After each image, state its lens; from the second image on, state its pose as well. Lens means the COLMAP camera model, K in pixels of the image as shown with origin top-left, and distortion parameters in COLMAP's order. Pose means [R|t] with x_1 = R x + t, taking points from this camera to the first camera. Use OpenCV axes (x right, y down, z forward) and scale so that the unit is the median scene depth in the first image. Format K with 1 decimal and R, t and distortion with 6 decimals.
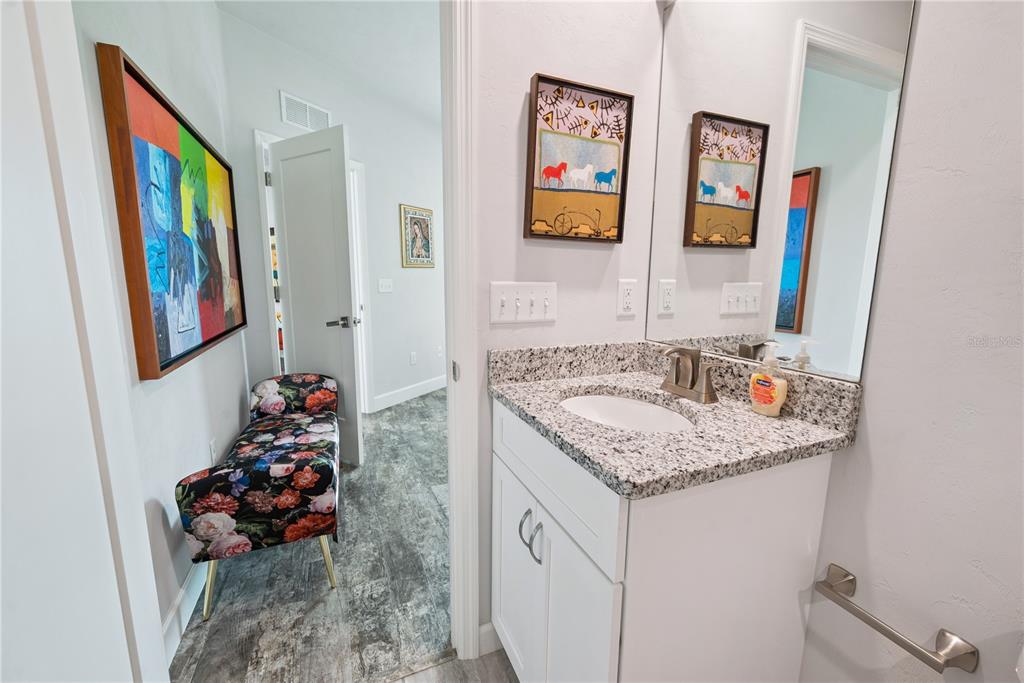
lens RADIAL K [[406.9, 0, 511.2], [0, 406.9, 345.6], [0, 0, 1]] dist [0.000334, -0.000006]
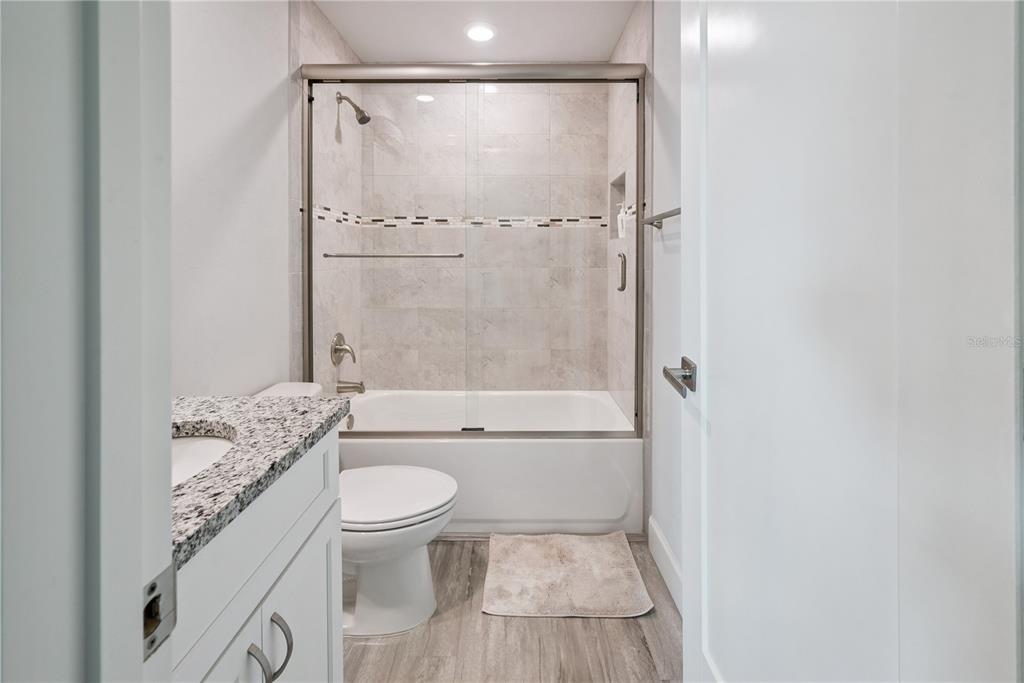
lens RADIAL K [[431.2, 0, 520.1], [0, 431.2, 262.1], [0, 0, 1]] dist [-0.001533, -0.000070]
pose [[-0.924752, -0.011608, 0.380393, -0.685569], [0.054589, 0.985153, 0.162771, -0.293898], [-0.376635, 0.171289, -0.910388, 1.636037]]
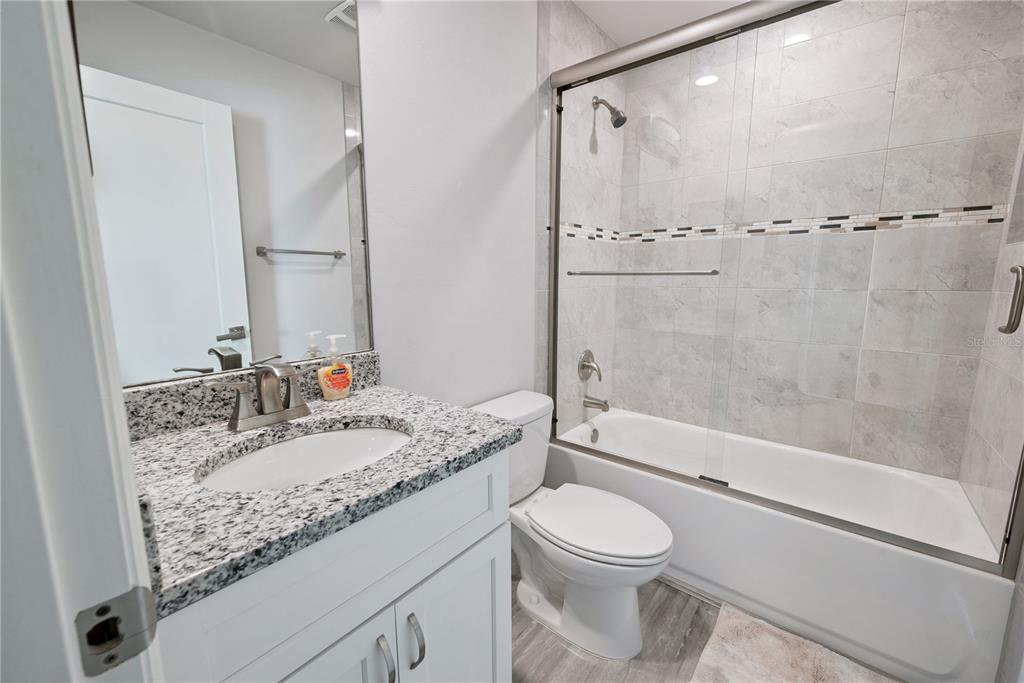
lens RADIAL K [[415.8, 0, 515.9], [0, 415.8, 344.4], [0, 0, 1]] dist [-0.001665, -0.000074]
pose [[-0.479373, -0.148014, 0.865040, -0.694894], [0.139826, 0.960203, 0.241784, -0.219786], [-0.866401, 0.236860, -0.439599, 1.221923]]
